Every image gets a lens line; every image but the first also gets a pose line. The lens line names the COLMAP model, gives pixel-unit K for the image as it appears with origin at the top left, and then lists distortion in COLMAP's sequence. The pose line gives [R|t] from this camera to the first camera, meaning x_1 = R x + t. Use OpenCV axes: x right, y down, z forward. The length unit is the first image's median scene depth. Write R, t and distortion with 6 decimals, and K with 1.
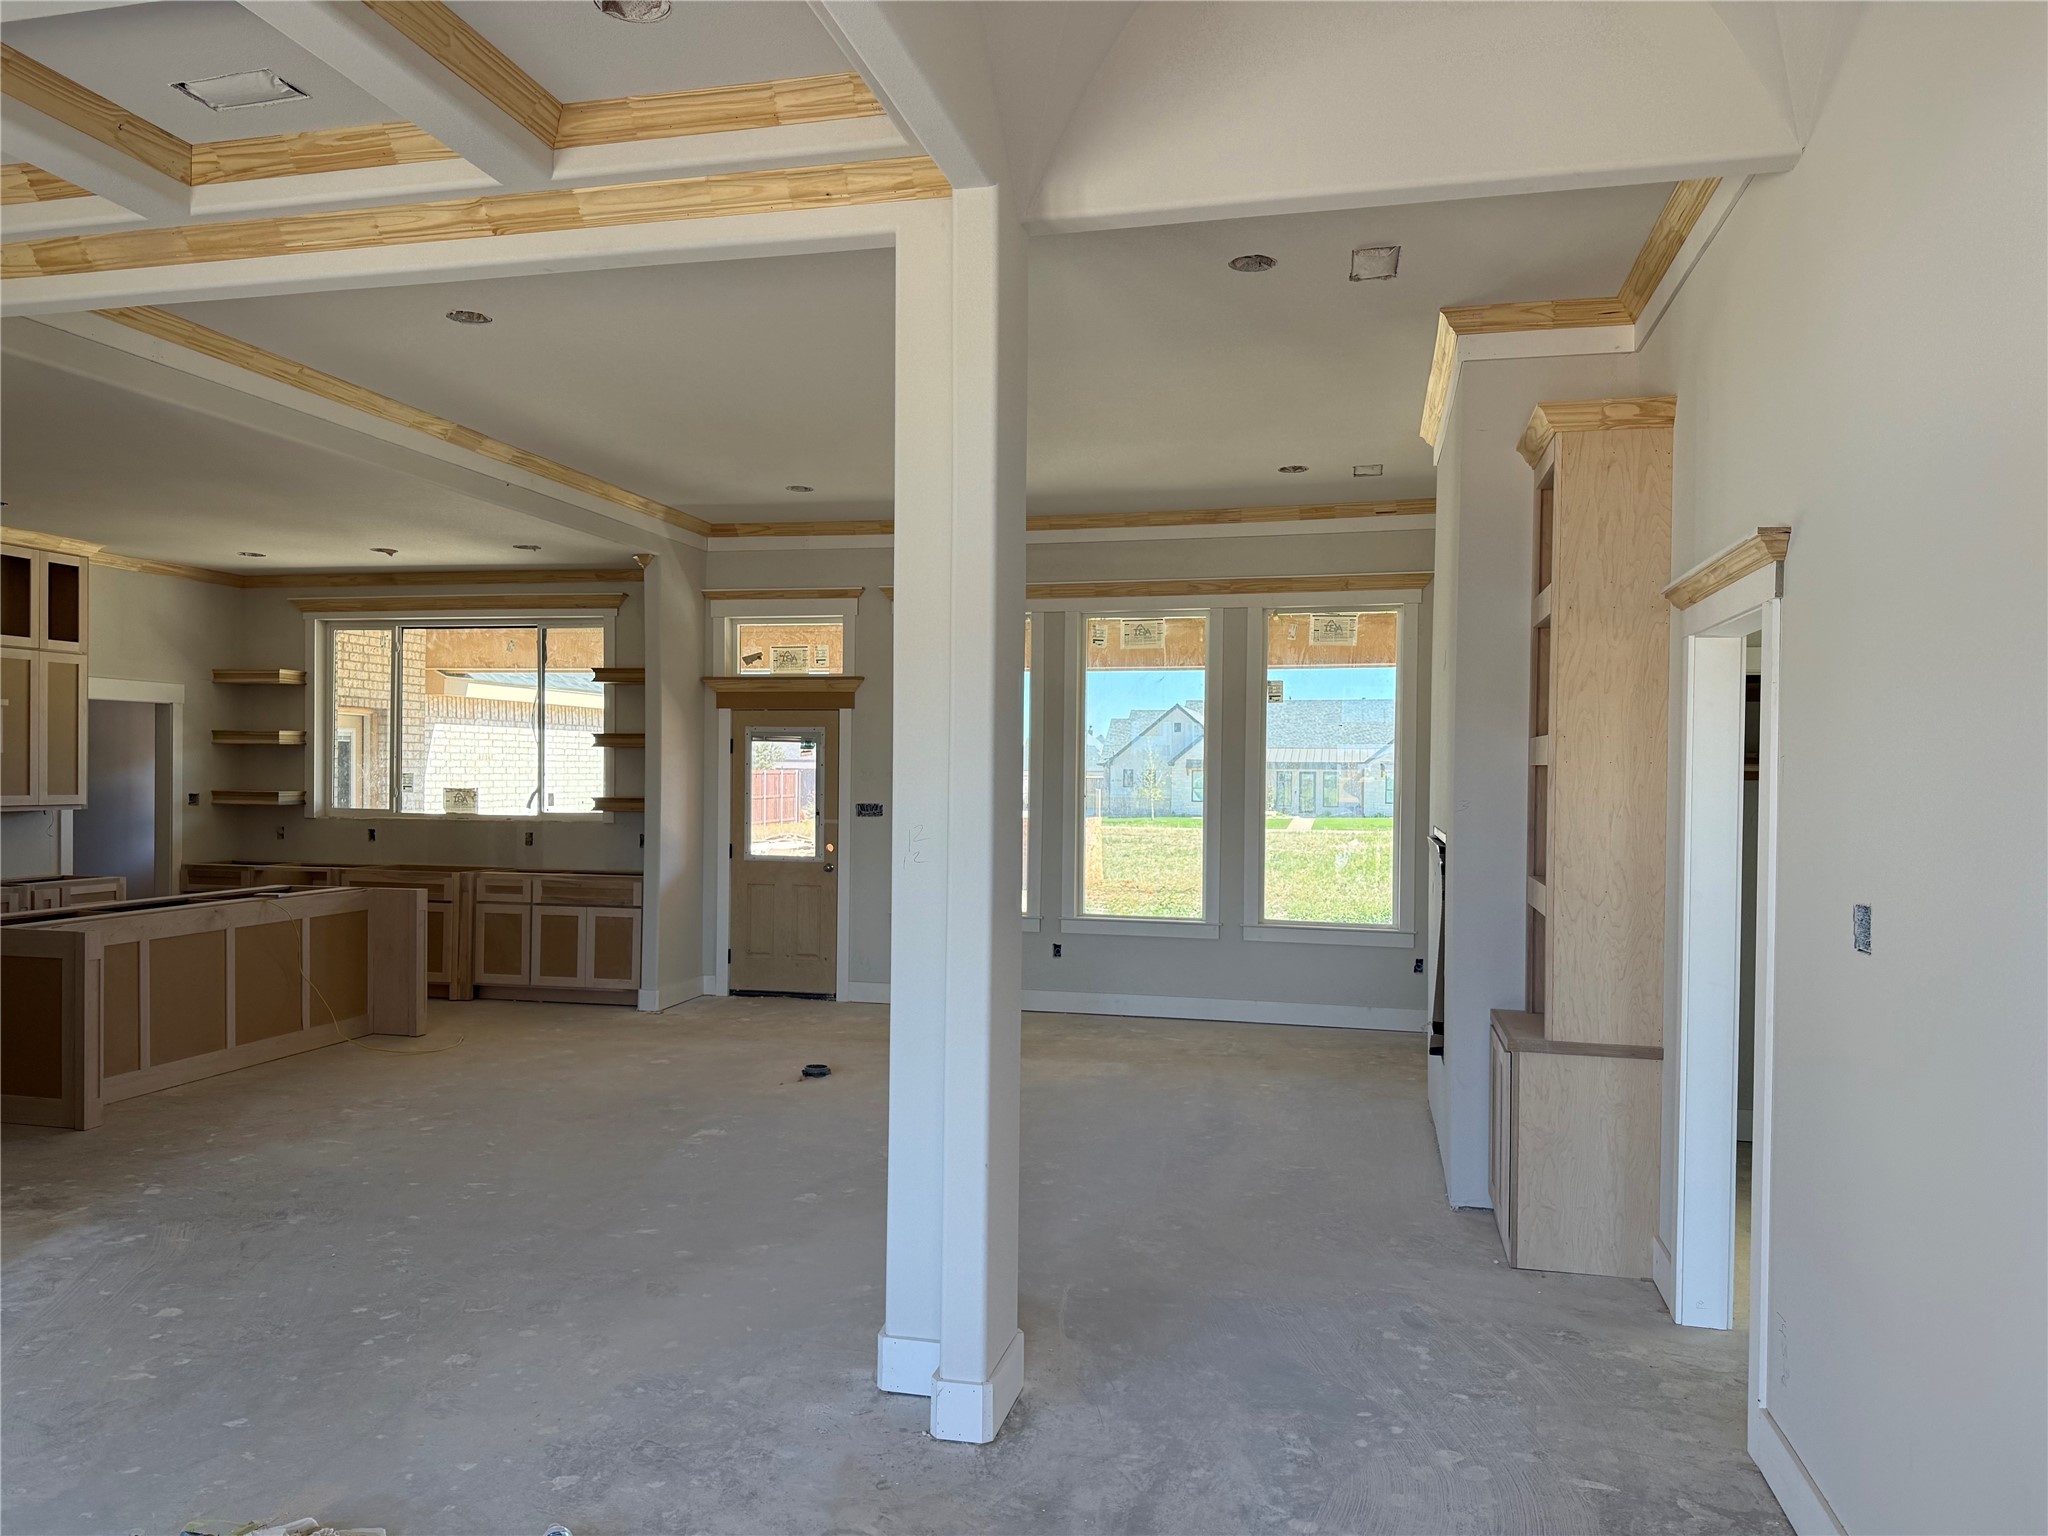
lens RADIAL K [[1441.3, 0, 1033.3], [0, 1441.3, 776.7], [0, 0, 1]] dist [0.042384, -0.024252]
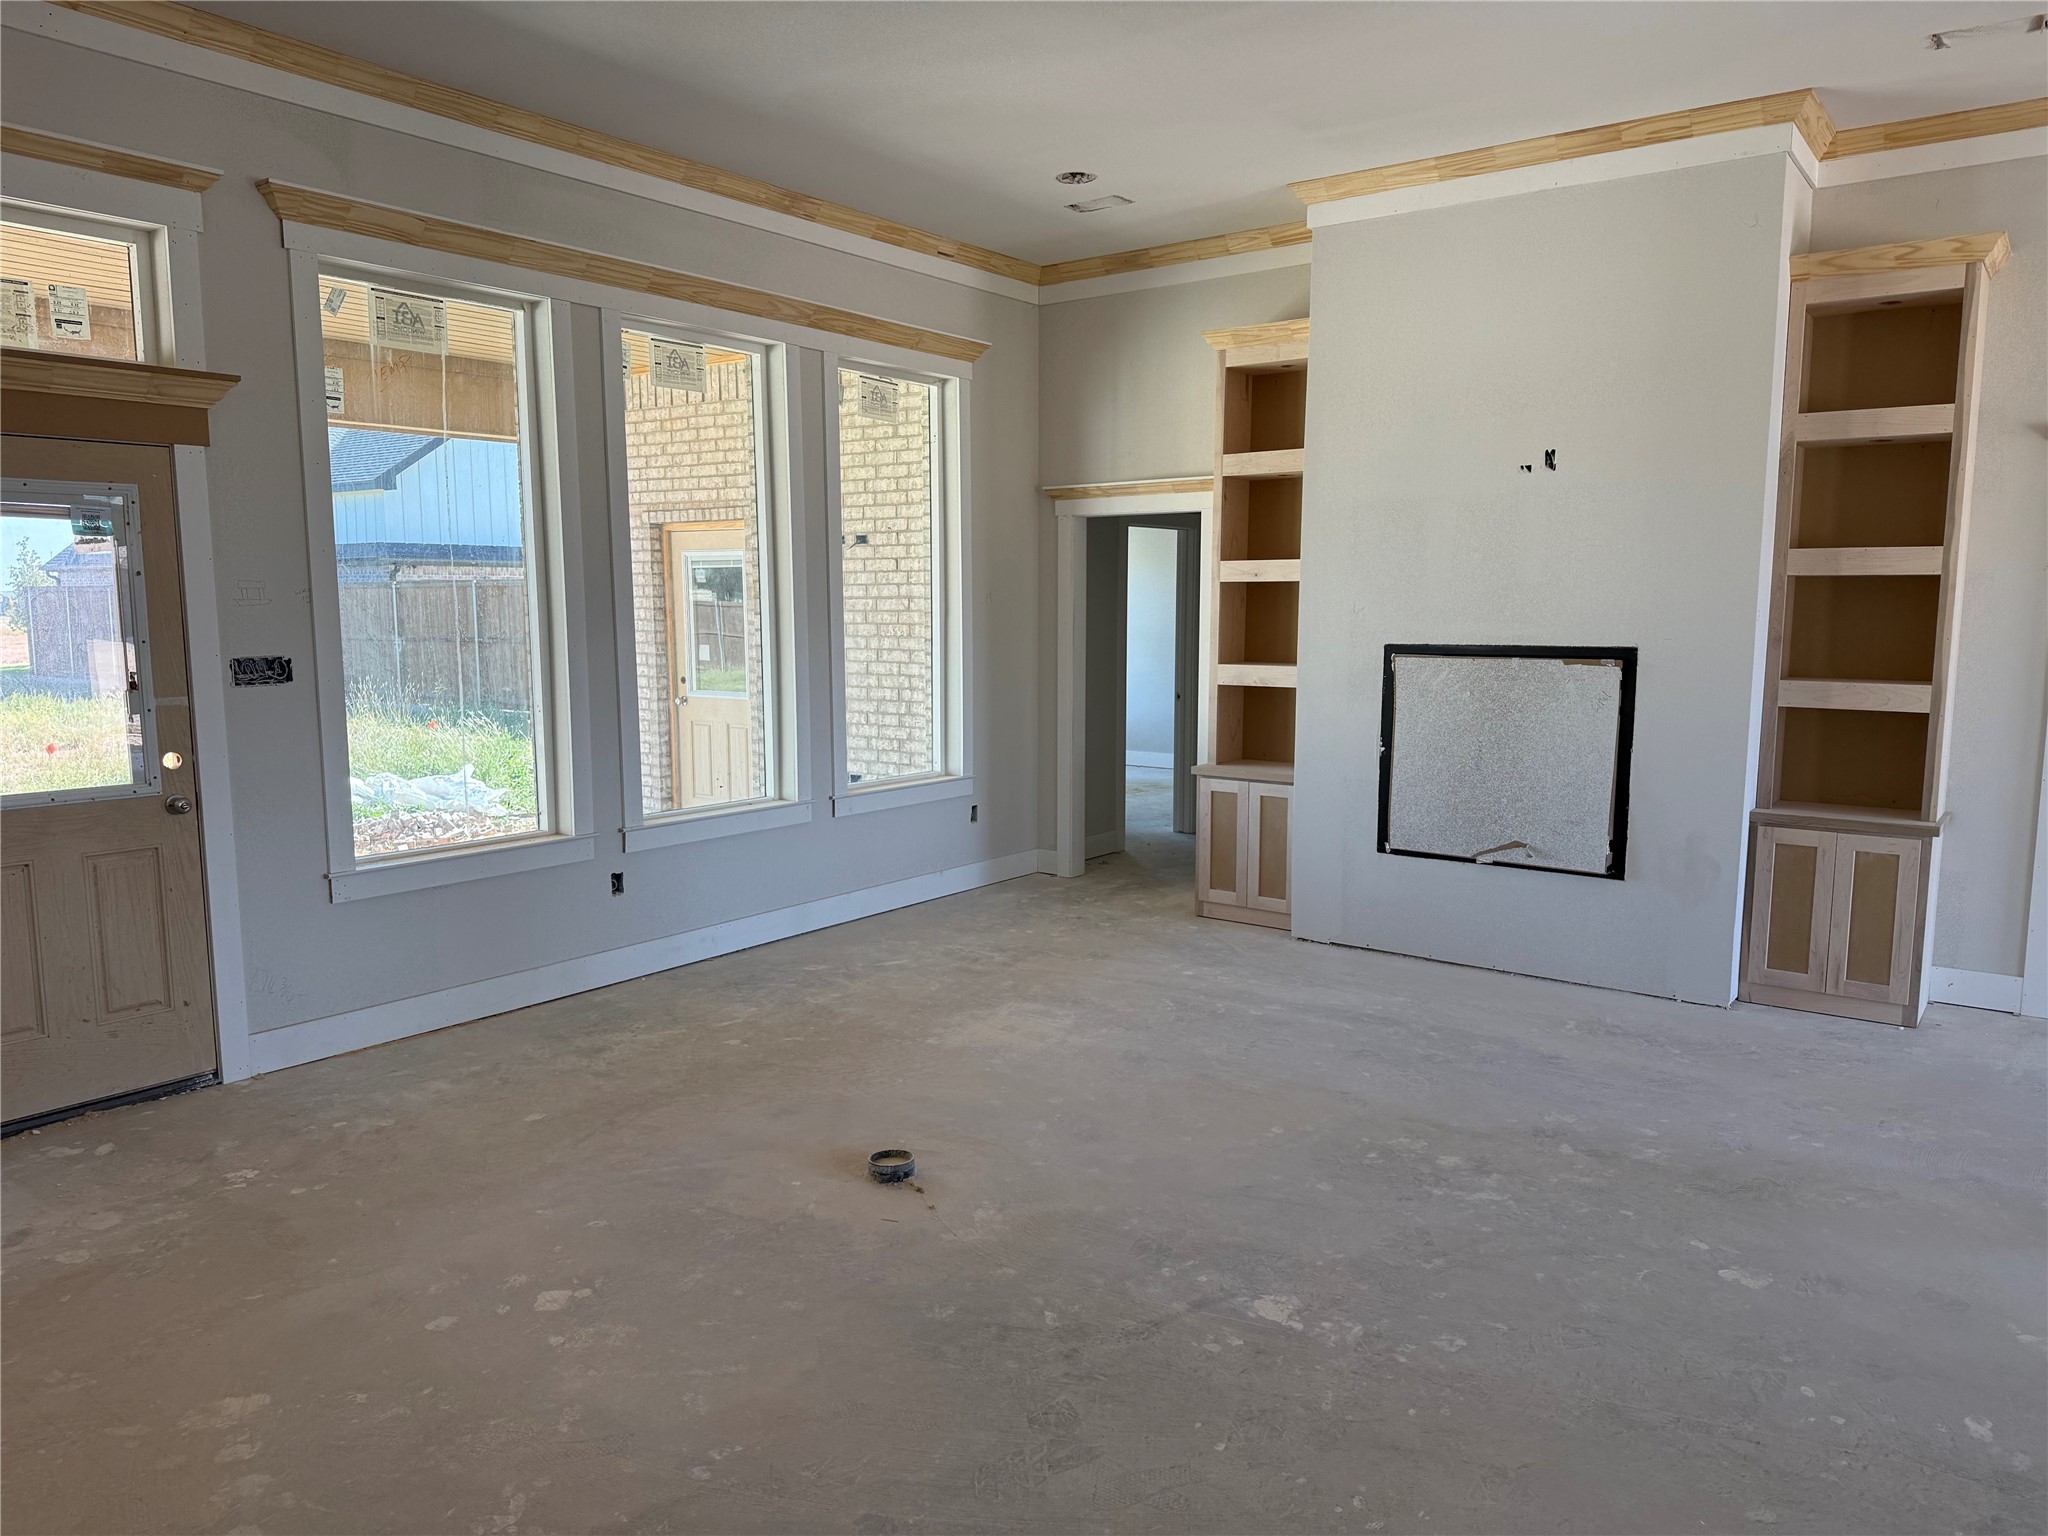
lens RADIAL K [[1441.3, 0, 1033.7], [0, 1441.3, 780.1], [0, 0, 1]] dist [0.042384, -0.024252]
pose [[0.394047, -0.126244, 0.910379, -0.426161], [0.010345, 0.991068, 0.132956, -0.002056], [-0.919032, -0.042973, 0.391834, 0.548147]]
